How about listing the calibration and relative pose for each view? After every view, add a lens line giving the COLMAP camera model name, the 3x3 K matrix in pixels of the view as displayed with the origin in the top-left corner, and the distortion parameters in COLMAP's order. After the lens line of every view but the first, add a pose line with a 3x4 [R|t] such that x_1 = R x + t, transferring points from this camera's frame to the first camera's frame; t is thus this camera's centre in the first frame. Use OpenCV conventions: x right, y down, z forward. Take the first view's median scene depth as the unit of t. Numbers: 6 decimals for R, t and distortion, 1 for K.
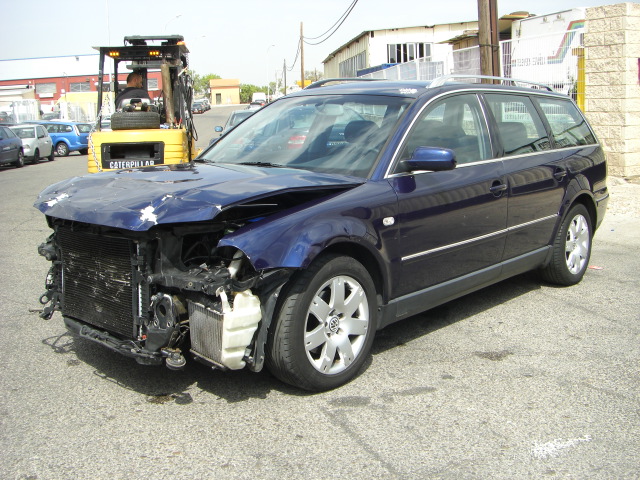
lens RADIAL K [[724.3, 0, 328.9], [0, 724.3, 238.8], [0, 0, 1]] dist [-0.211017, 0.218090]
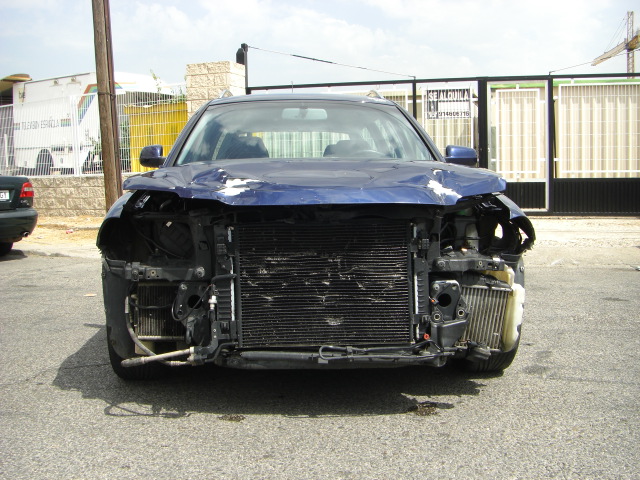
lens RADIAL K [[725.8, 0, 320.0], [0, 725.8, 240.0], [0, 0, 1]] dist [-0.196118, 0.164221]
pose [[0.713843, -0.055982, 0.698065, -0.901875], [0.129073, 0.990240, -0.052577, 0.051449], [-0.688309, 0.127633, 0.714101, 0.446591]]
